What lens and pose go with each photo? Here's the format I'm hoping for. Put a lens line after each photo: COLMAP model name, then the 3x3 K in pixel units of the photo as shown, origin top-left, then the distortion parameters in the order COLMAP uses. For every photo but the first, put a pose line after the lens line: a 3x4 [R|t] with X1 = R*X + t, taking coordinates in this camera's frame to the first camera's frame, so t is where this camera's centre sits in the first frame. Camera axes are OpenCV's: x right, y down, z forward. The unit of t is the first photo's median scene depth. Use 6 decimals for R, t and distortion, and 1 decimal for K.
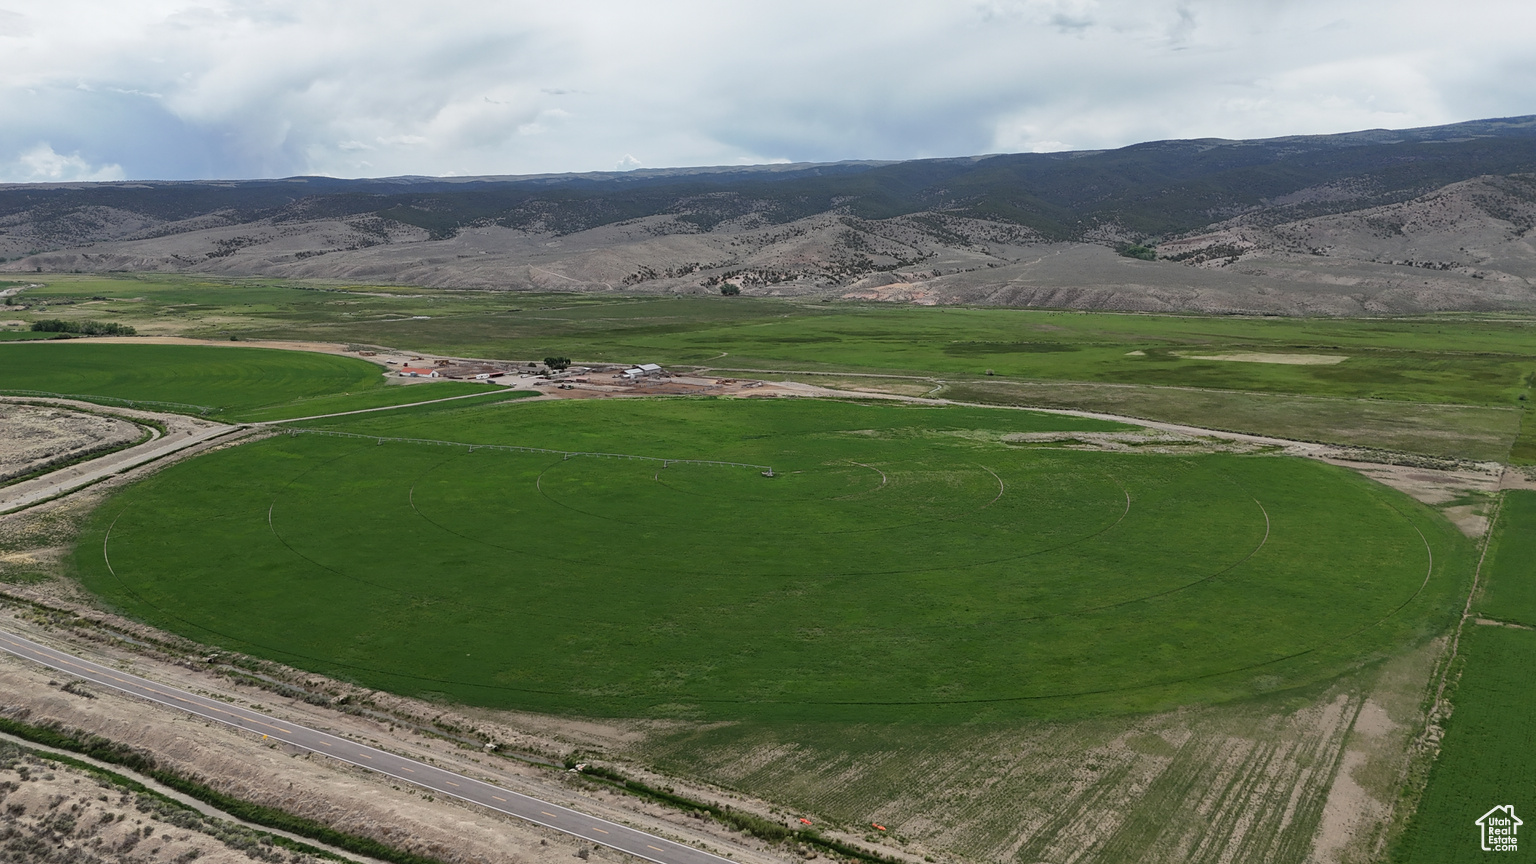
lens RADIAL K [[1131.8, 0, 771.6], [0, 1131.8, 439.9], [0, 0, 1]] dist [0.073634, -0.069766]
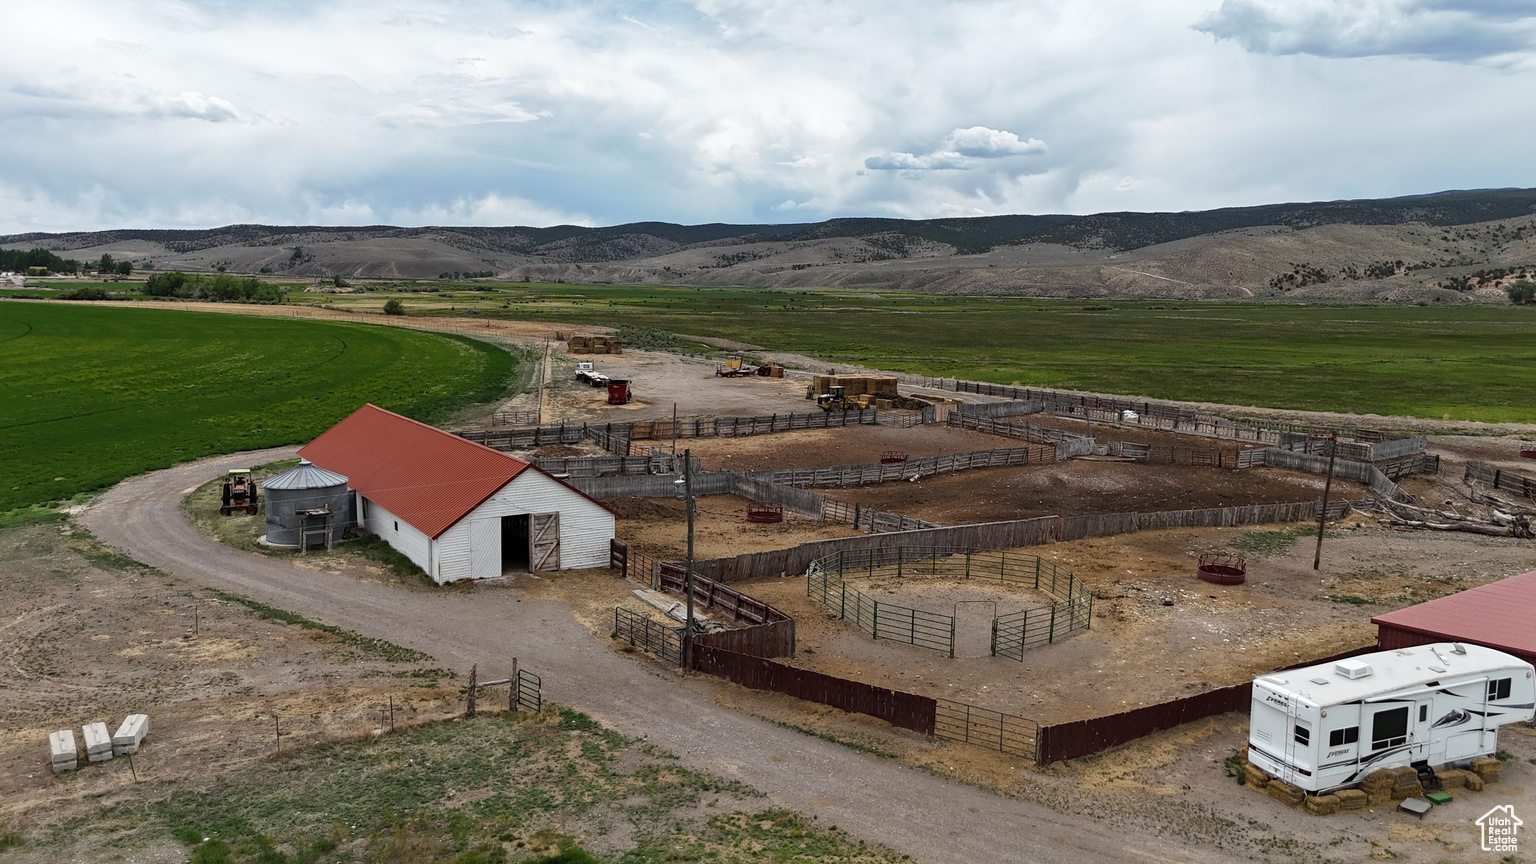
lens RADIAL K [[1131.8, 0, 762.9], [0, 1131.8, 436.1], [0, 0, 1]] dist [0.073634, -0.069766]
pose [[0.896087, 0.068595, -0.438545, -0.094684], [-0.089931, 0.995553, -0.028038, -0.022610], [0.434672, 0.064563, 0.898272, 0.347917]]
